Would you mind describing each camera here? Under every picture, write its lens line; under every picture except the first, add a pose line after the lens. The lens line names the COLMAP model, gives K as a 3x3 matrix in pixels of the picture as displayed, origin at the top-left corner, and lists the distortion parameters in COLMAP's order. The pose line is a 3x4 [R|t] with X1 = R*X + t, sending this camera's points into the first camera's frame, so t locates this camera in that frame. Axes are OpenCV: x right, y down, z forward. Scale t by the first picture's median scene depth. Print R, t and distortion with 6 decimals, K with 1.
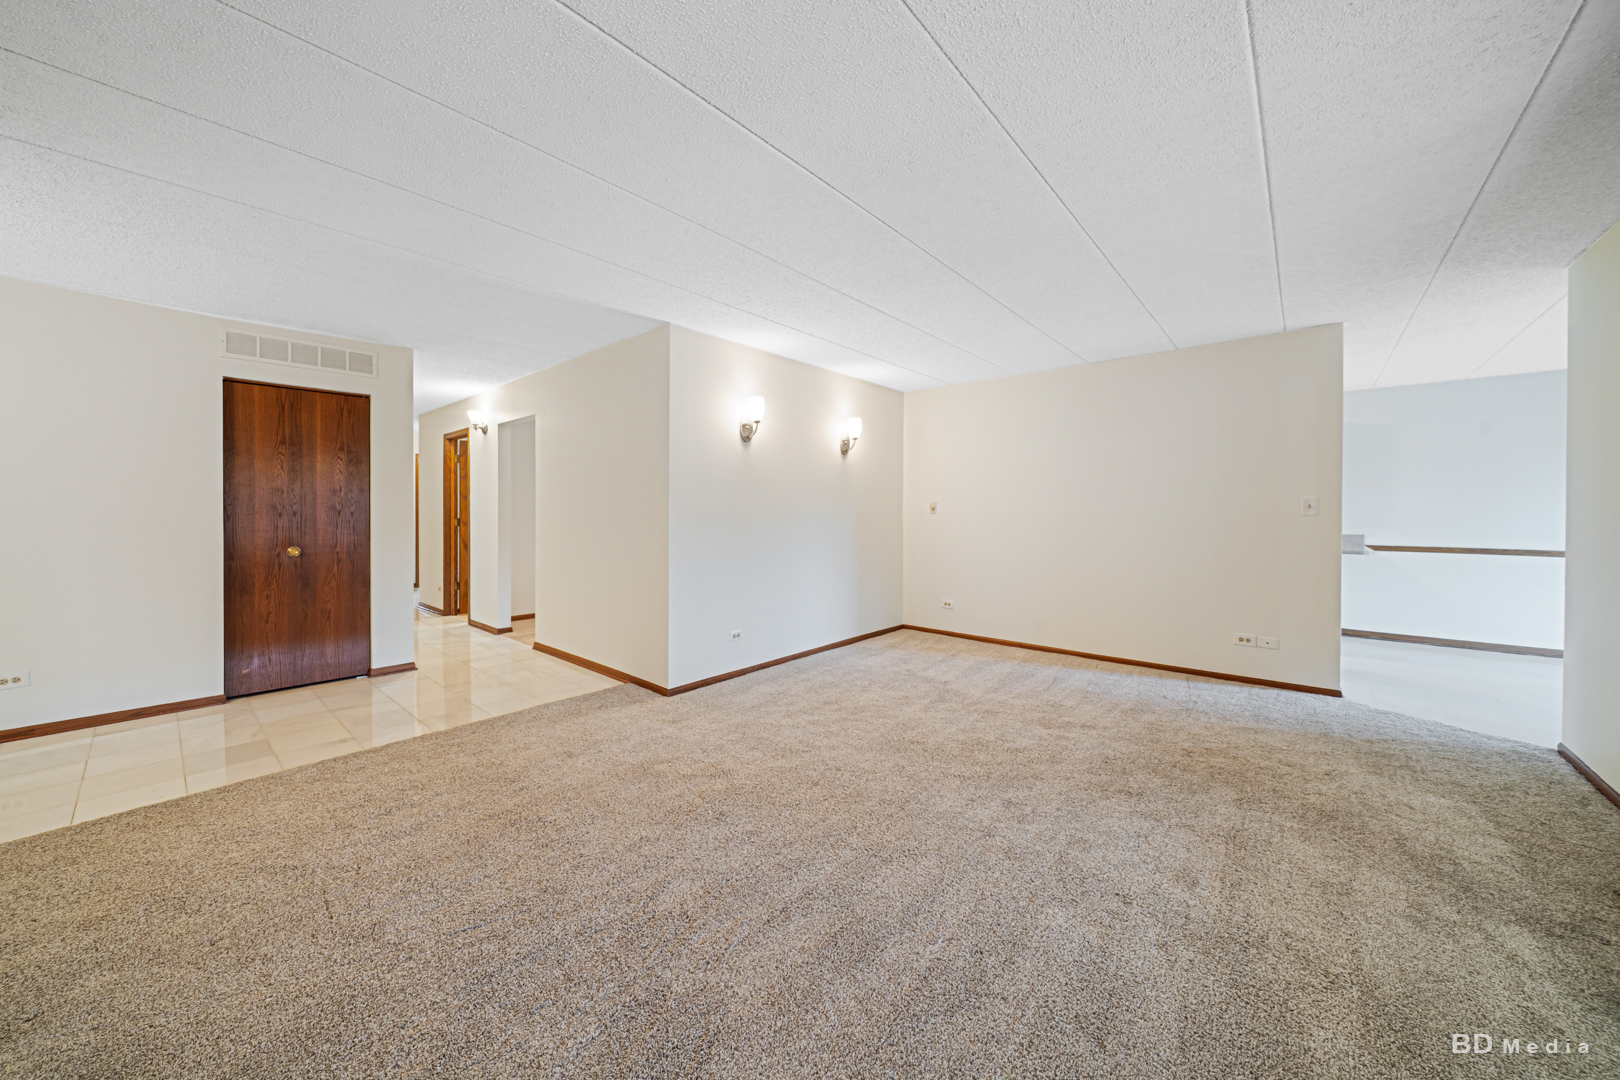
lens RADIAL K [[558.3, 0, 815.5], [0, 558.3, 511.3], [0, 0, 1]] dist [-0.000694, -0.000085]
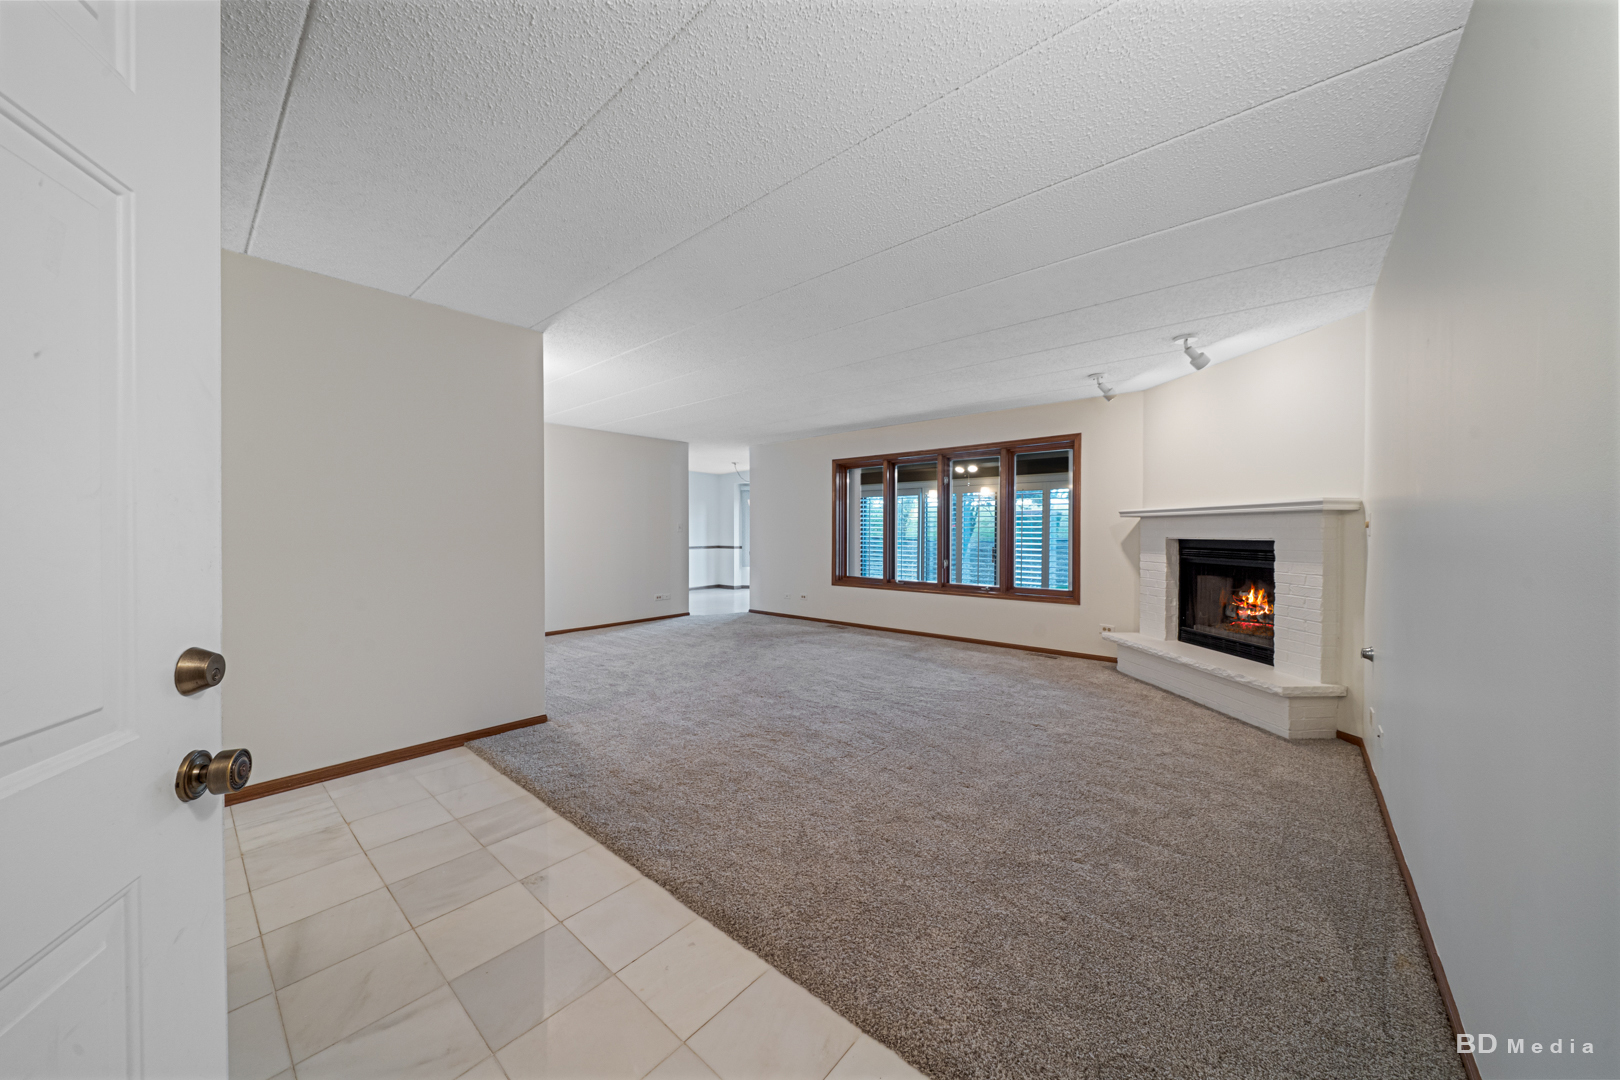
lens RADIAL K [[558.3, 0, 815.5], [0, 558.3, 511.3], [0, 0, 1]] dist [-0.000694, -0.000085]
pose [[-0.011515, -0.003138, 0.999929, -1.328154], [0.015590, 0.999873, 0.003317, -0.057437], [-0.999812, 0.015627, -0.011465, 0.535359]]
